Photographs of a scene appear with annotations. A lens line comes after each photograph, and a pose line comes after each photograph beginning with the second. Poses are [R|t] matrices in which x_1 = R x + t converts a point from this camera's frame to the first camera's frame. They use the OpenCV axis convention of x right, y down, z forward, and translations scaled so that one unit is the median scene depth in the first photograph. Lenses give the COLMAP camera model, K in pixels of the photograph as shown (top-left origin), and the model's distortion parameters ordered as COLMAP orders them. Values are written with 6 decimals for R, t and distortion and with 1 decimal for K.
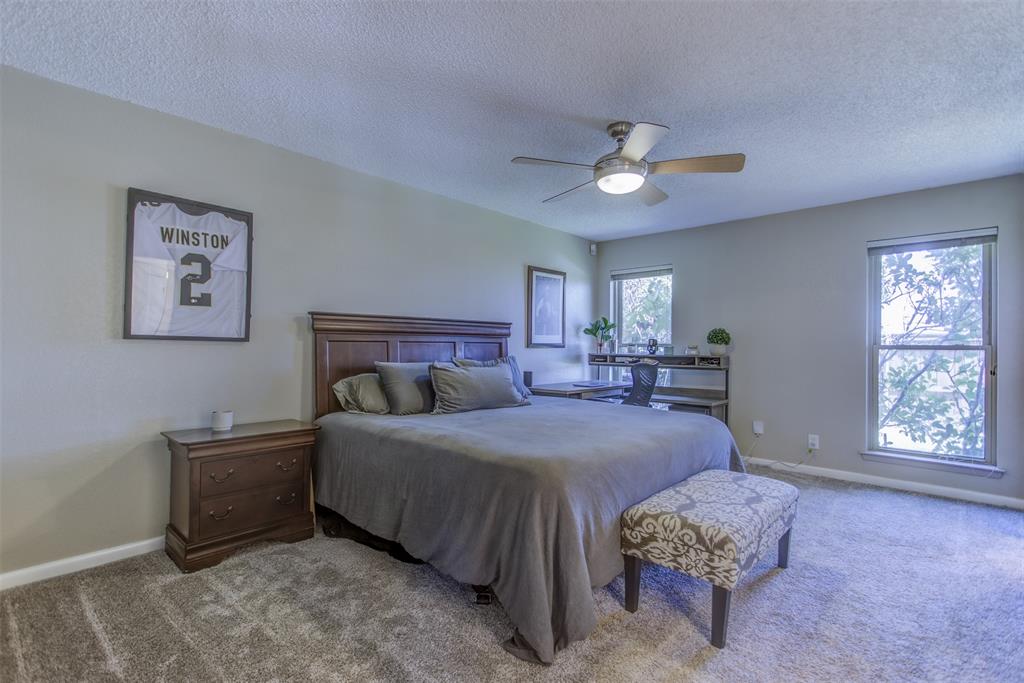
lens RADIAL K [[479.5, 0, 514.8], [0, 479.5, 344.4], [0, 0, 1]] dist [0.002626, 0.001615]
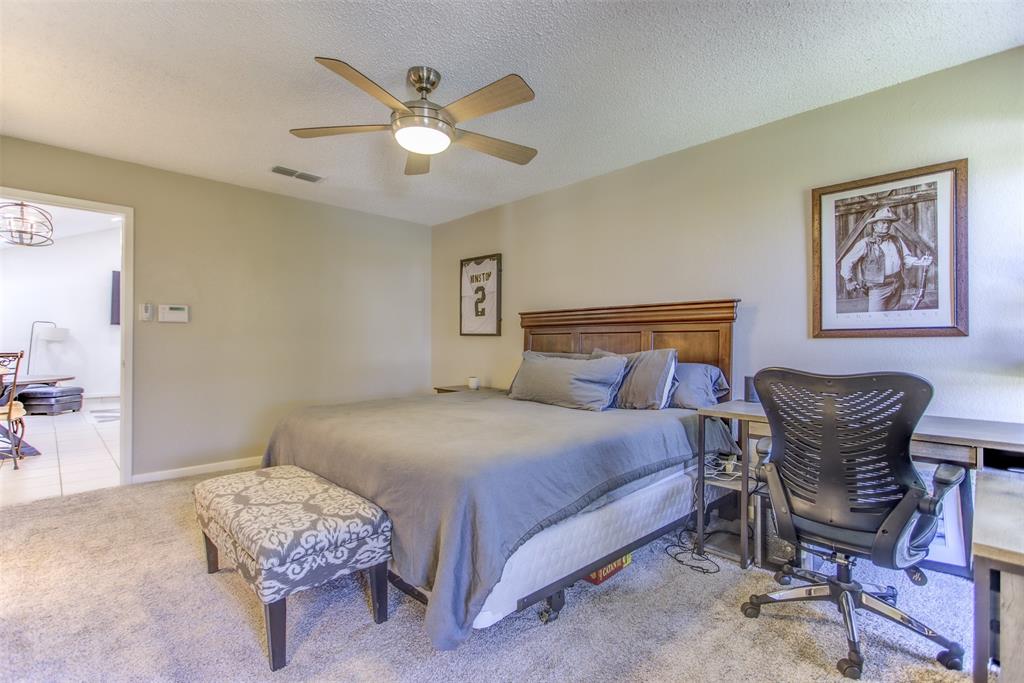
lens RADIAL K [[479.5, 0, 512.1], [0, 479.5, 340.6], [0, 0, 1]] dist [0.002626, 0.001615]
pose [[-0.054745, -0.013192, -0.998413, 0.998269], [-0.000794, 0.999913, -0.013168, 0.029203], [0.998500, 0.000072, -0.054750, 1.133233]]
